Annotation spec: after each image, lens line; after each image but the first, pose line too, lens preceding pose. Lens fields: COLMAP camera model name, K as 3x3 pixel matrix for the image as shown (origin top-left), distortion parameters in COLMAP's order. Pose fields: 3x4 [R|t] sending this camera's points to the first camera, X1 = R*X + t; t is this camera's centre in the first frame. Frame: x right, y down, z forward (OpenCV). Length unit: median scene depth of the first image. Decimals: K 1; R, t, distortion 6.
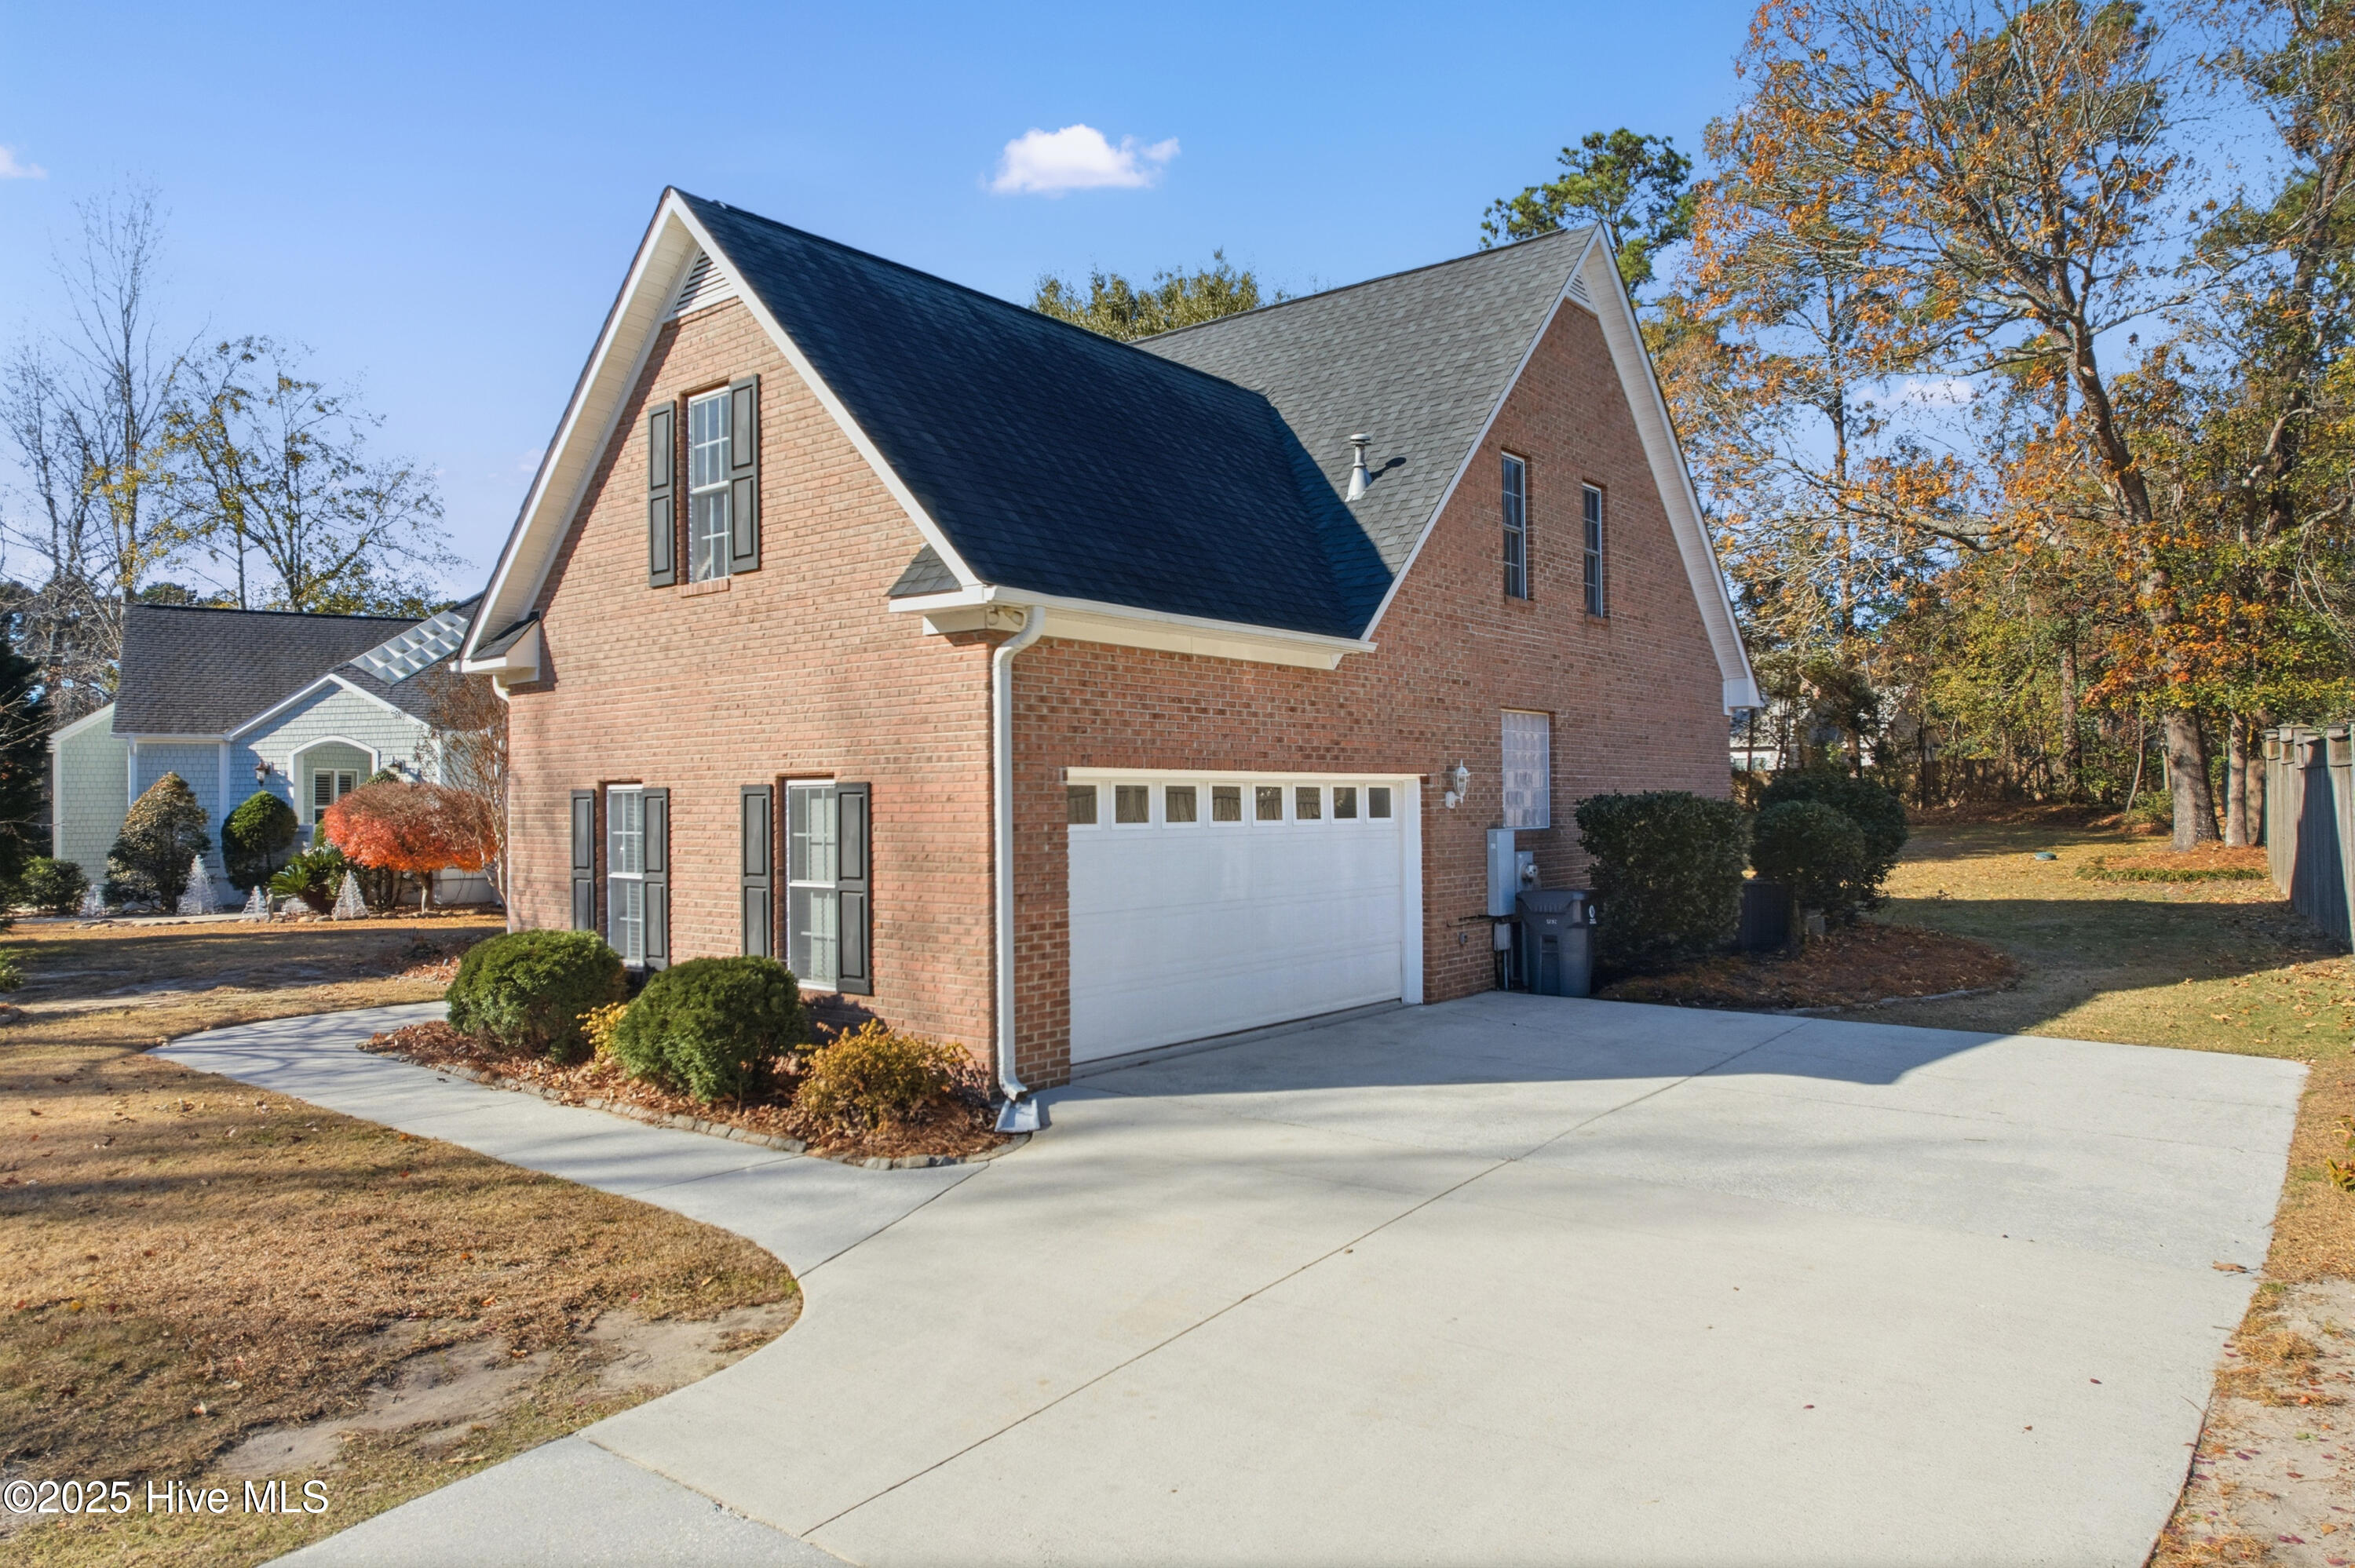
lens RADIAL K [[1501.7, 0, 1183.1], [0, 1501.7, 790.3], [0, 0, 1]] dist [-0.069037, 0.063891]
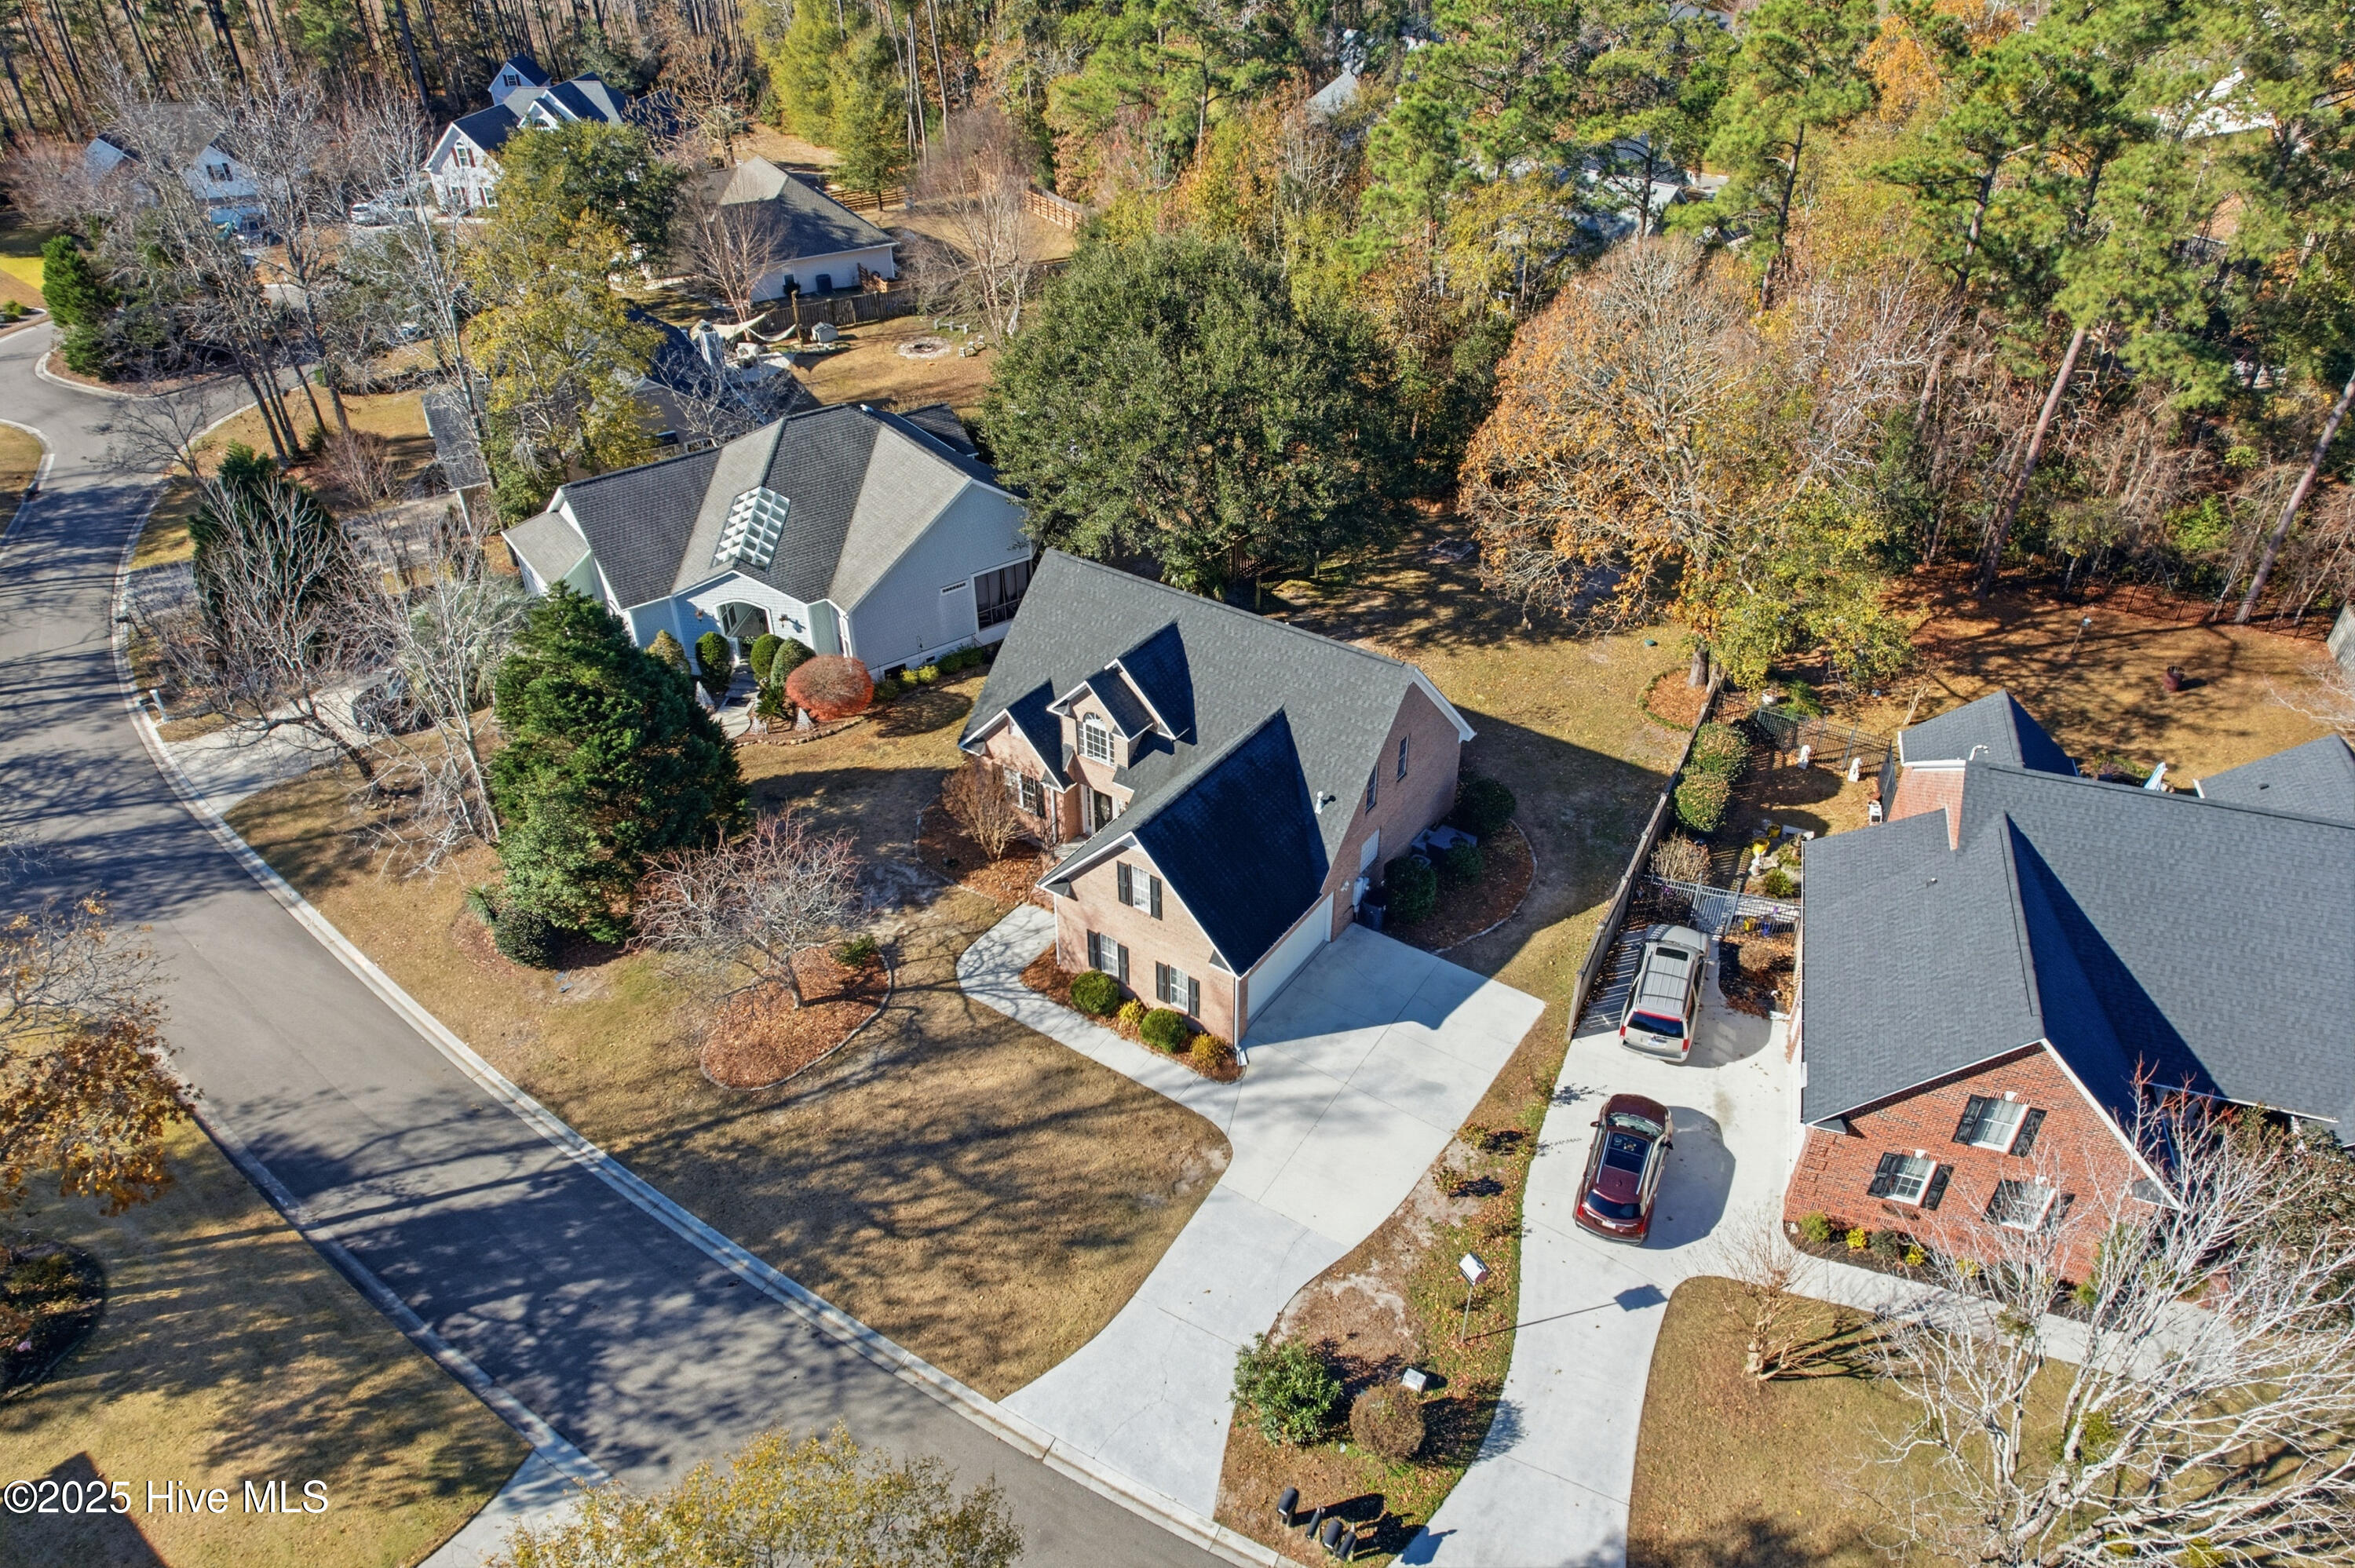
lens RADIAL K [[1501.7, 0, 1183.1], [0, 1501.7, 790.3], [0, 0, 1]] dist [-0.069037, 0.063891]
pose [[0.997652, -0.042982, 0.053319, -0.301940], [0.004218, 0.815624, 0.578567, -1.877319], [-0.068356, -0.576984, 0.813890, -1.358706]]
